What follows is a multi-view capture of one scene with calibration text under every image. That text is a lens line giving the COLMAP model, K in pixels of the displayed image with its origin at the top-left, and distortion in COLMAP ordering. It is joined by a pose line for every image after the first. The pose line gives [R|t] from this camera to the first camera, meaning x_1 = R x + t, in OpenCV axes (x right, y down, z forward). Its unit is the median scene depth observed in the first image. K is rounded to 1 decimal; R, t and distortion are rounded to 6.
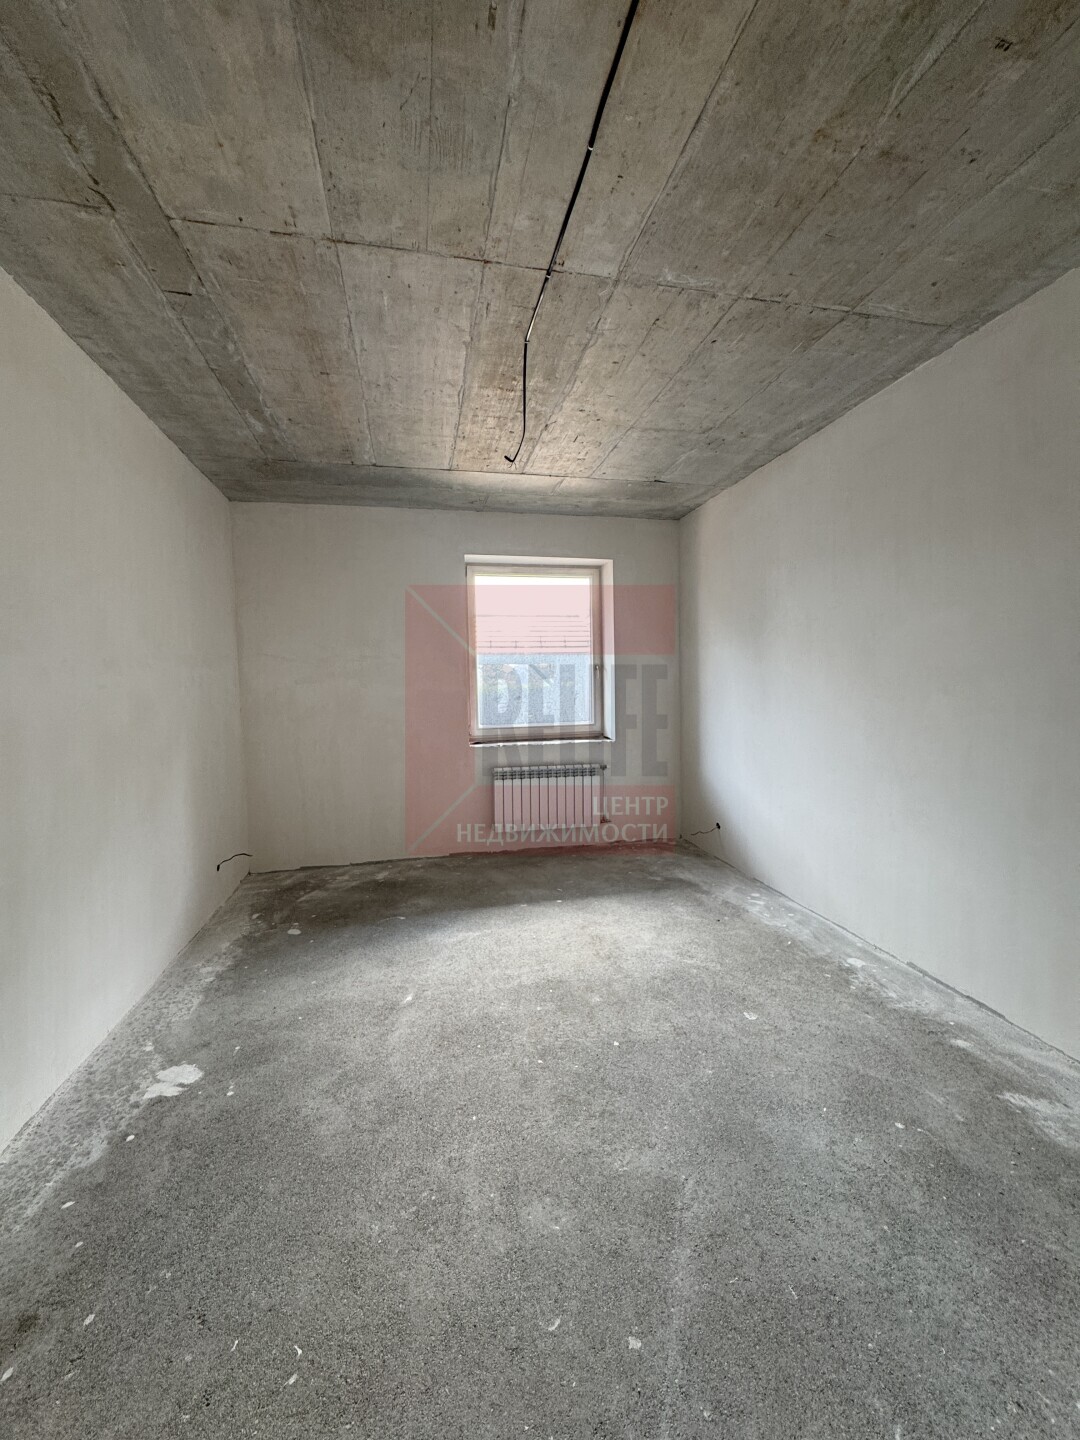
lens RADIAL K [[575.7, 0, 541.5], [0, 575.7, 716.4], [0, 0, 1]] dist [-0.002765, -0.000283]
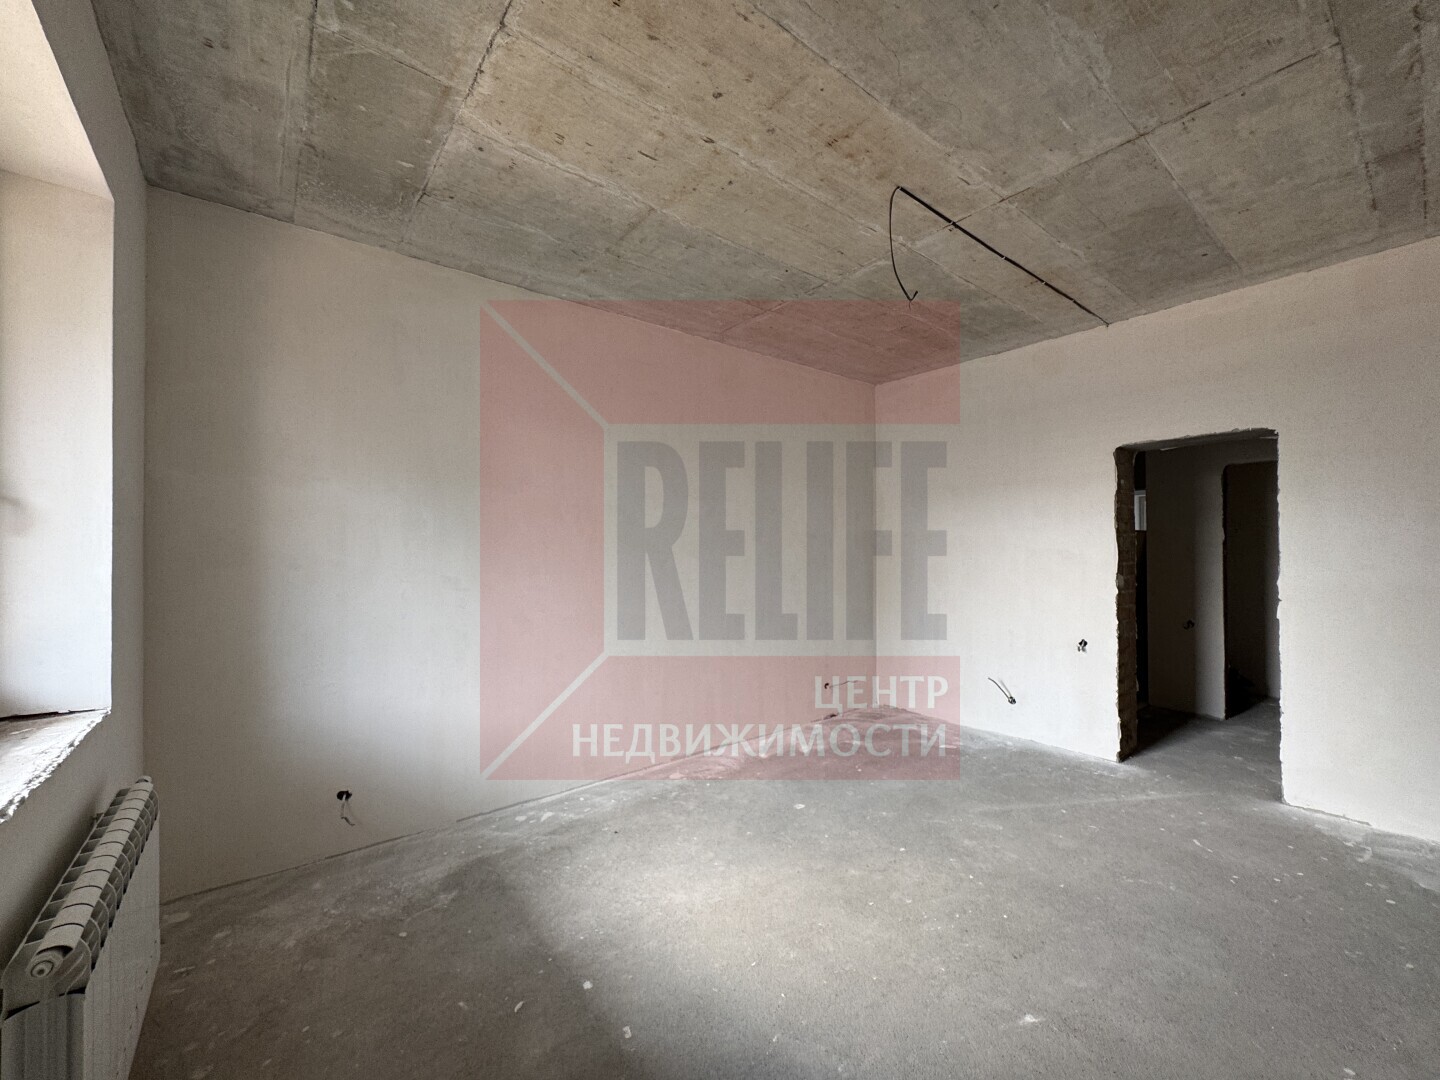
lens RADIAL K [[575.7, 0, 722.8], [0, 575.7, 542.0], [0, 0, 1]] dist [-0.002765, -0.000283]
pose [[-0.442050, 0.031101, 0.896451, -0.526108], [0.063250, 0.997992, -0.003434, -0.051903], [-0.894758, 0.055182, -0.443129, 1.222100]]
